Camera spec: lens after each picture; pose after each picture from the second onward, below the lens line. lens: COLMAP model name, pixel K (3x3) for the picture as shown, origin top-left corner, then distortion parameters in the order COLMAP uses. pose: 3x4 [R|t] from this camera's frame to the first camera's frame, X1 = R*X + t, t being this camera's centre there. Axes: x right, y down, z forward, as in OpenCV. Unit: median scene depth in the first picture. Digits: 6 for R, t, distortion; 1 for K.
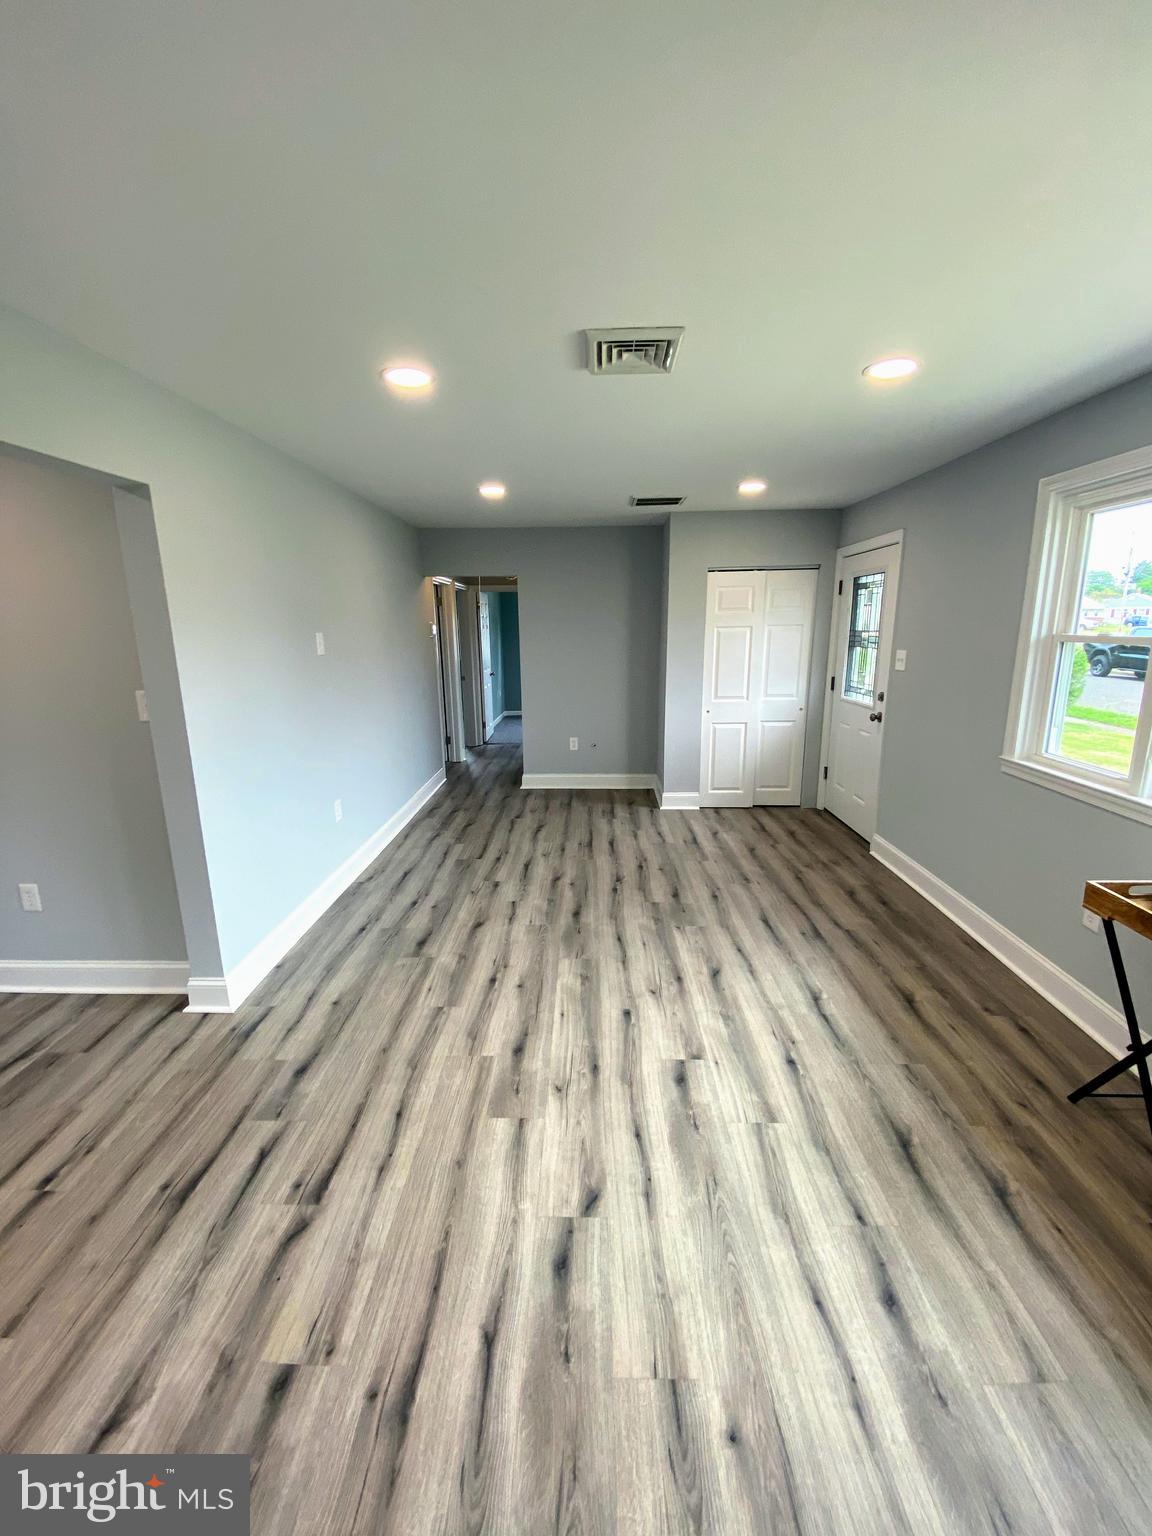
lens RADIAL K [[621.3, 0, 573.0], [0, 621.3, 767.1], [0, 0, 1]] dist [0.025924, -0.023946]
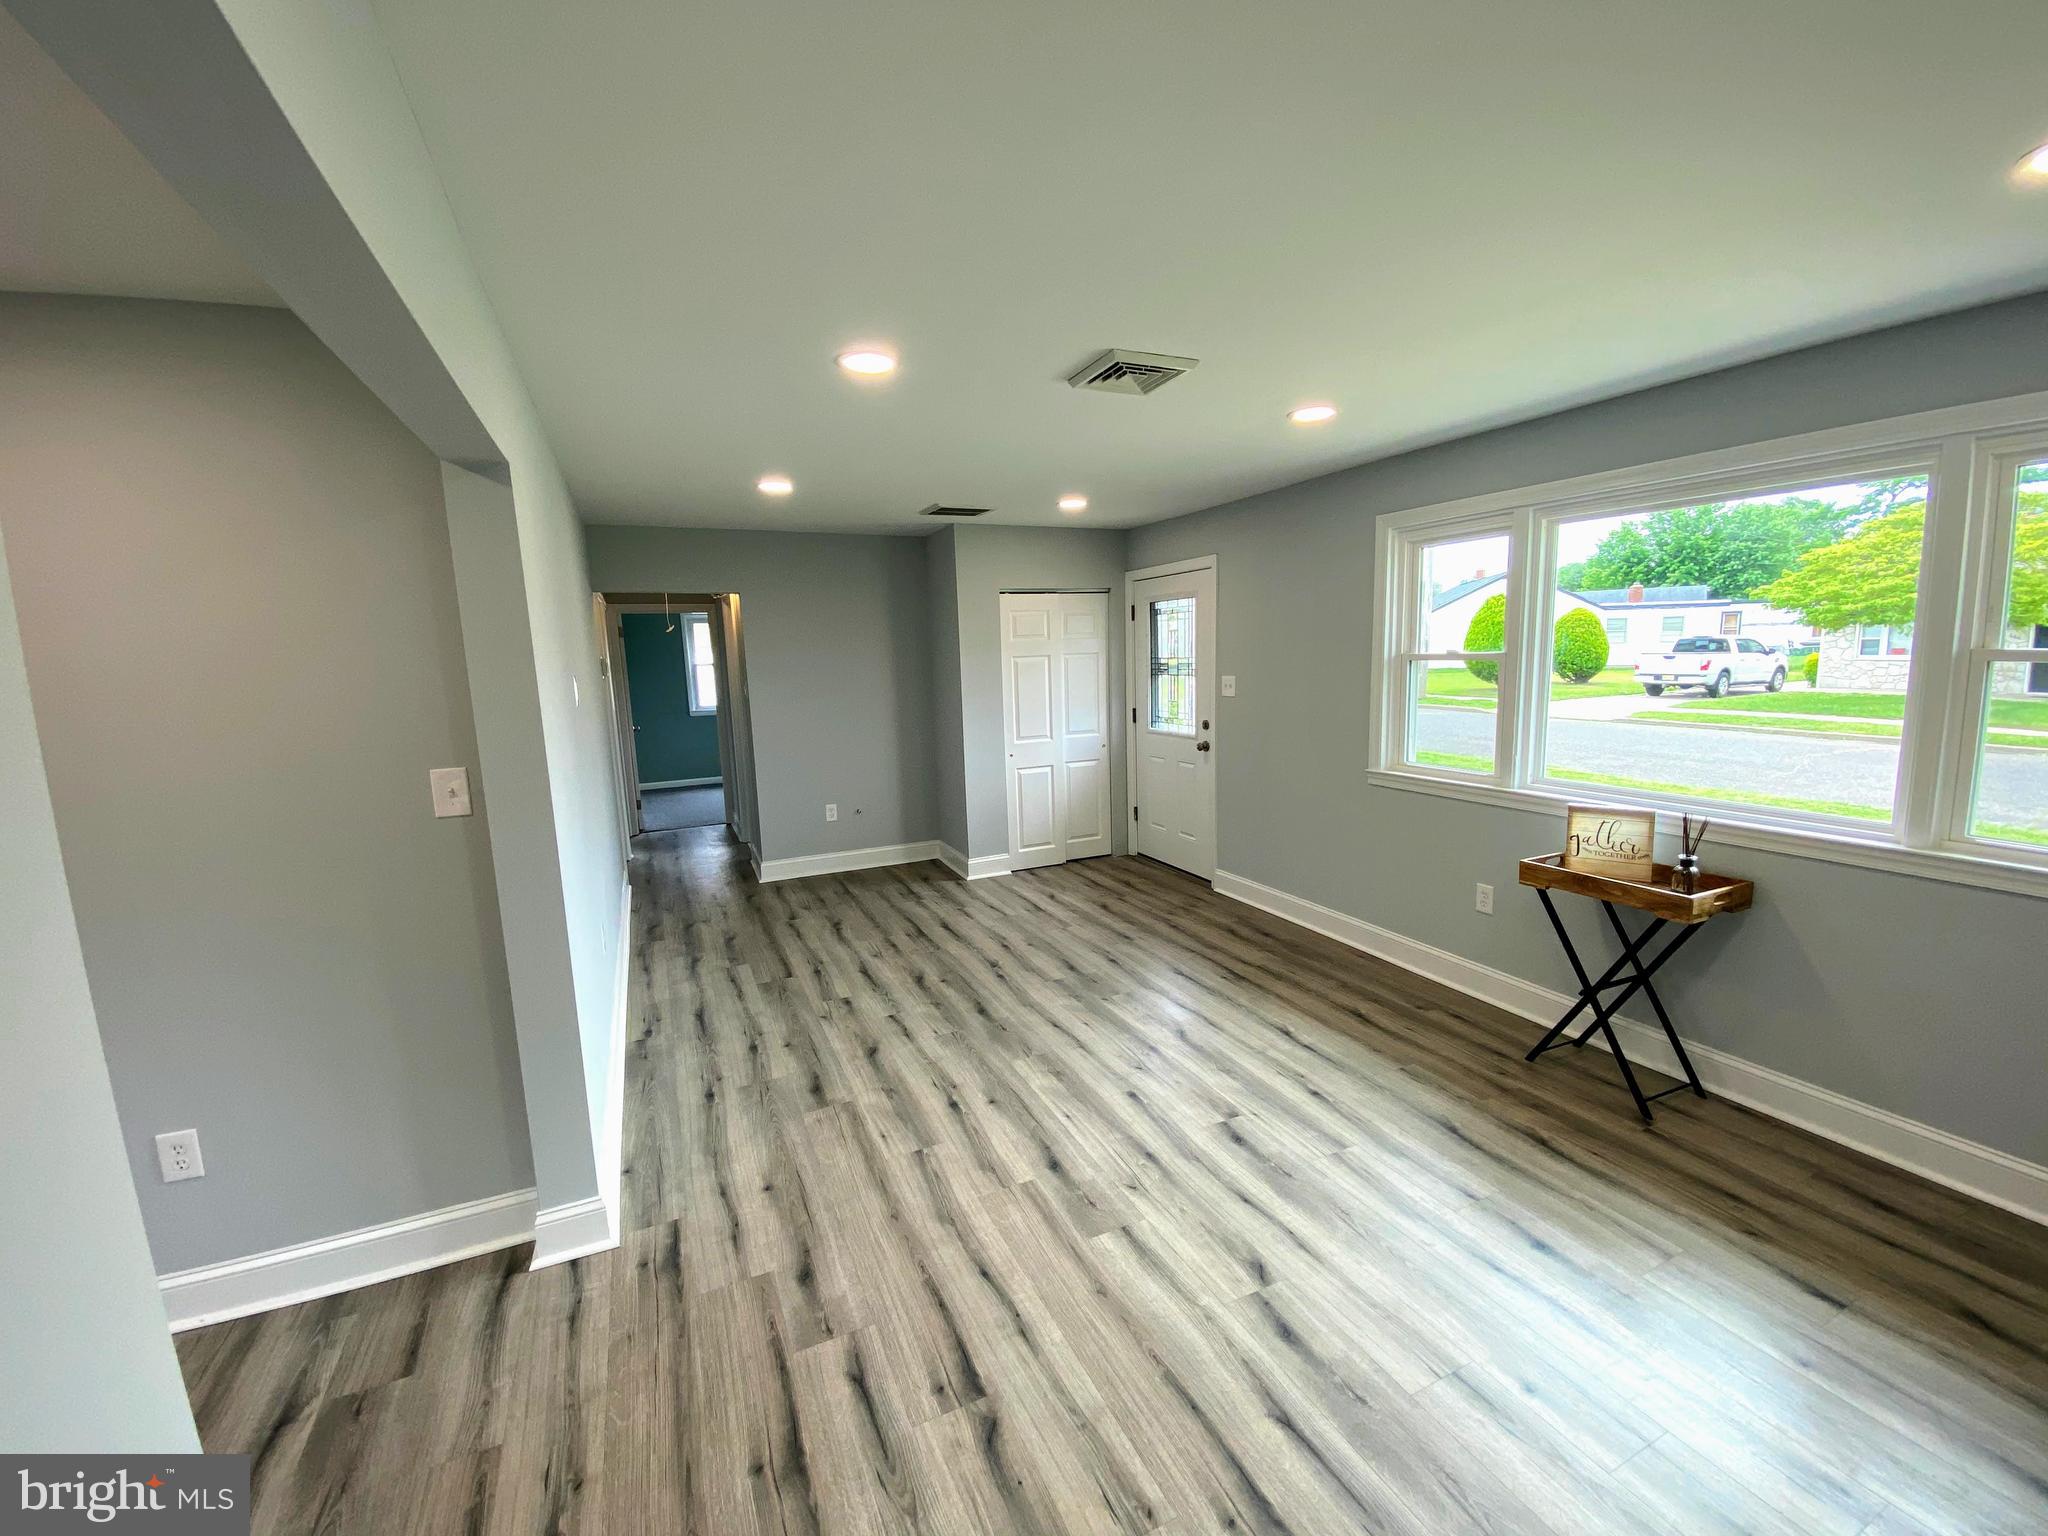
lens RADIAL K [[828.4, 0, 1021.7], [0, 828.4, 770.3], [0, 0, 1]] dist [0.025924, -0.023946]
pose [[0.899789, -0.082629, 0.428431, -0.503820], [0.120015, 0.990900, -0.060946, 0.000735], [-0.419496, 0.106256, 0.901517, -0.020964]]
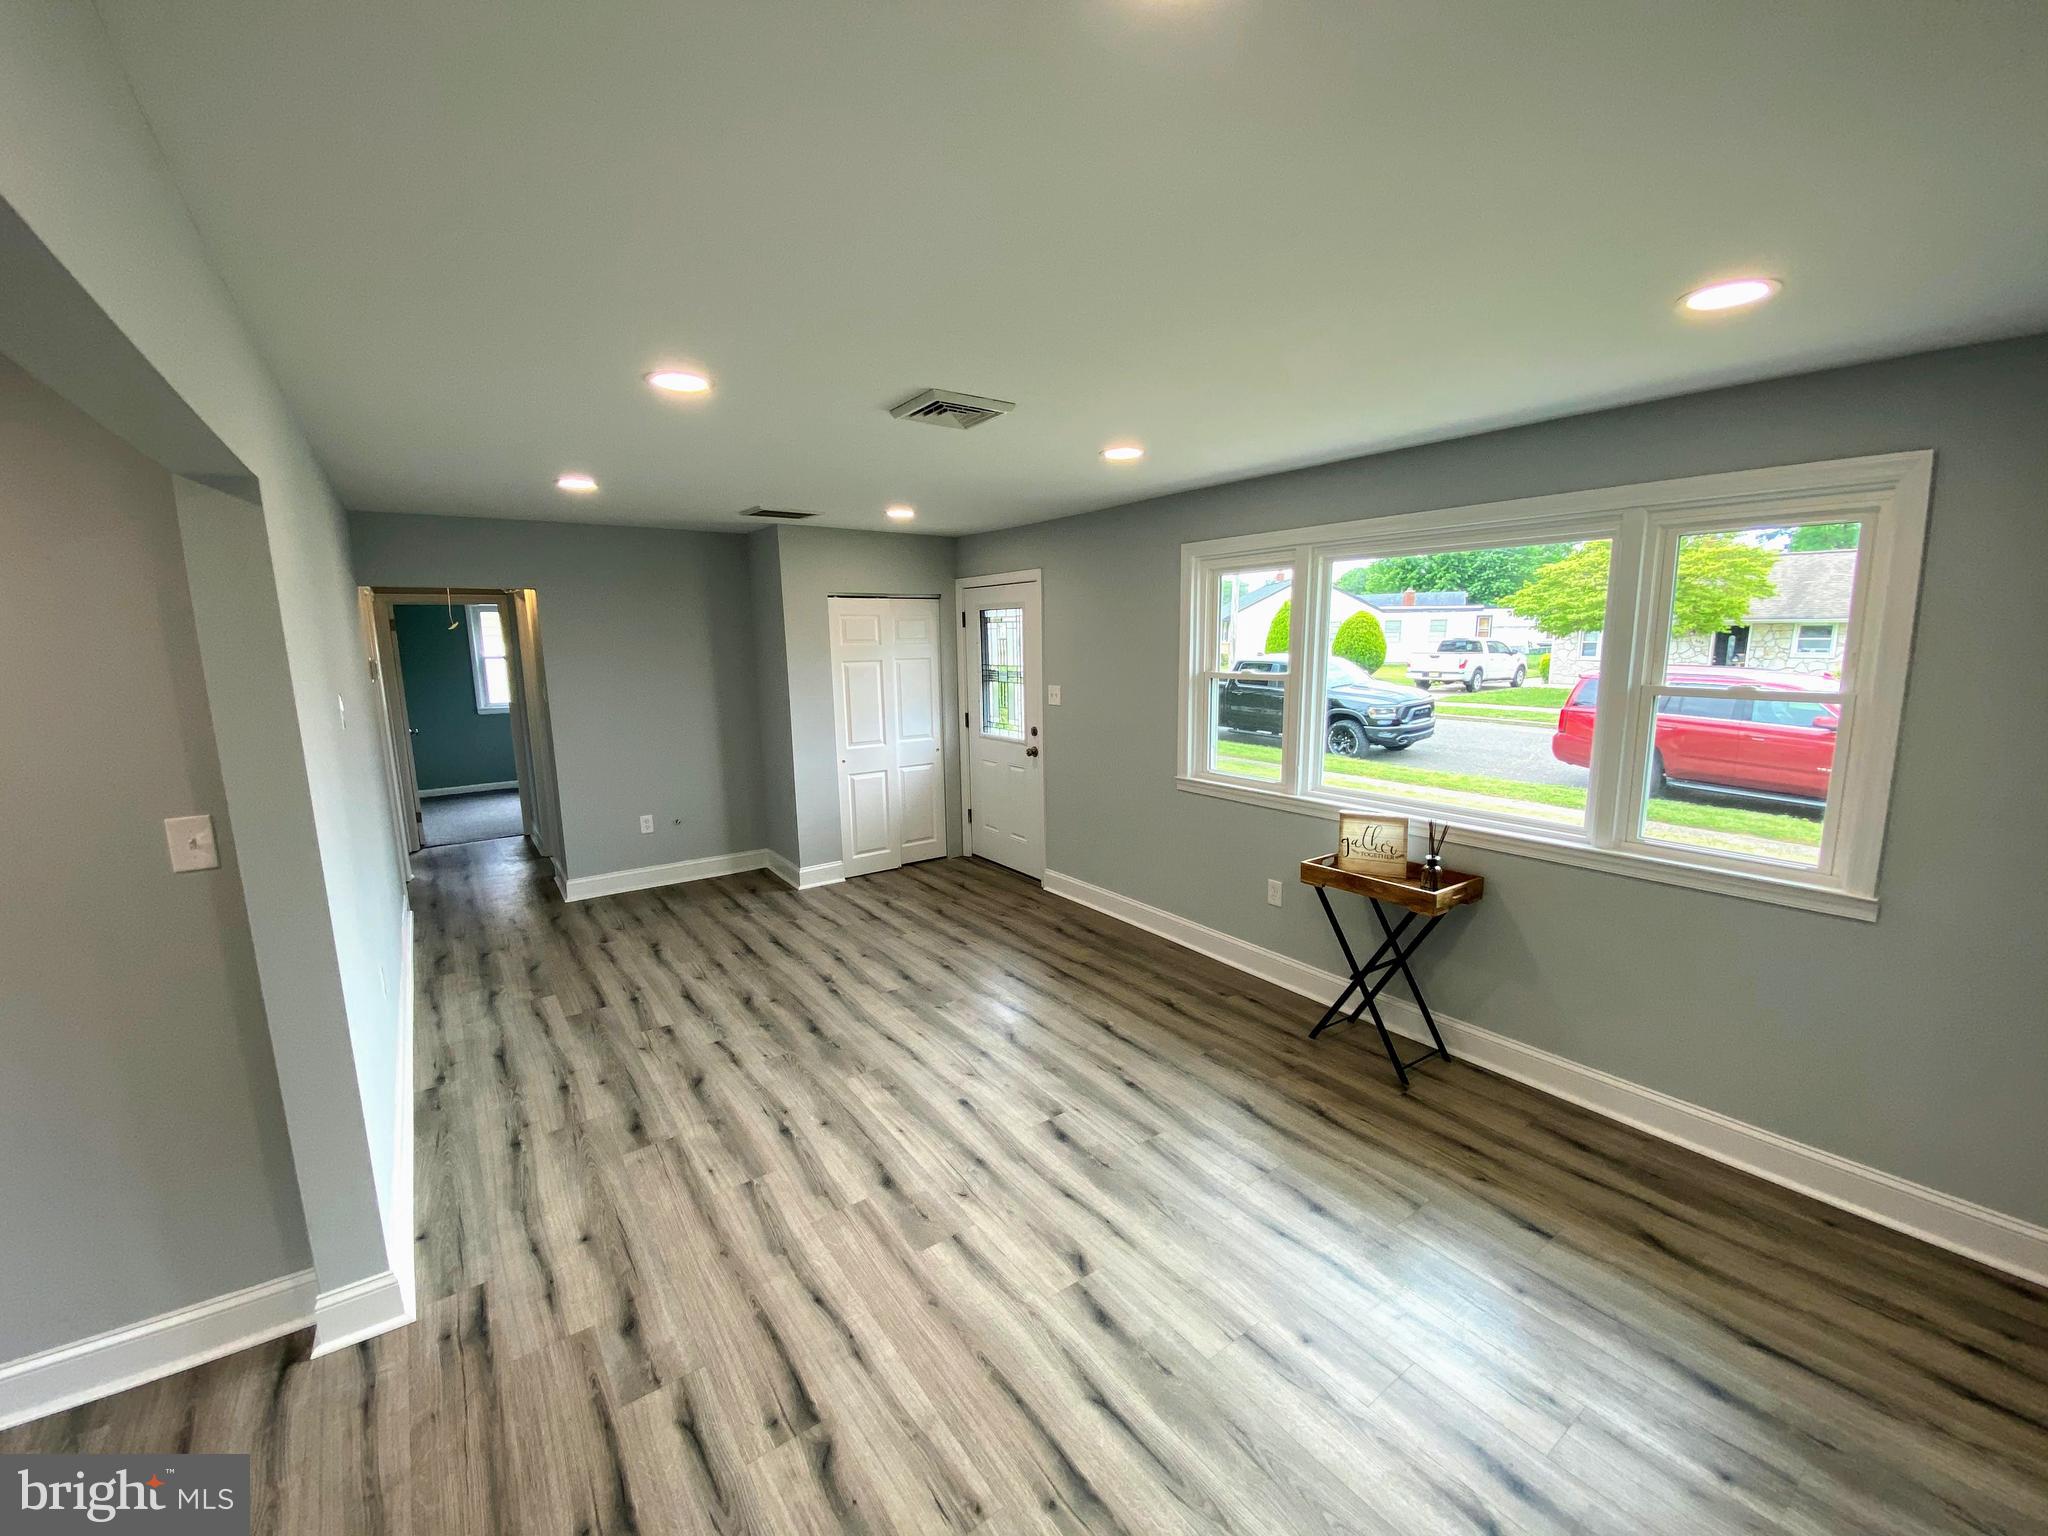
lens RADIAL K [[828.4, 0, 1021.7], [0, 828.4, 770.3], [0, 0, 1]] dist [0.025924, -0.023946]
pose [[0.797279, -0.101068, 0.595089, -0.506478], [0.141643, 0.989680, -0.021684, -0.040499], [-0.586757, 0.101578, 0.803367, -0.056874]]
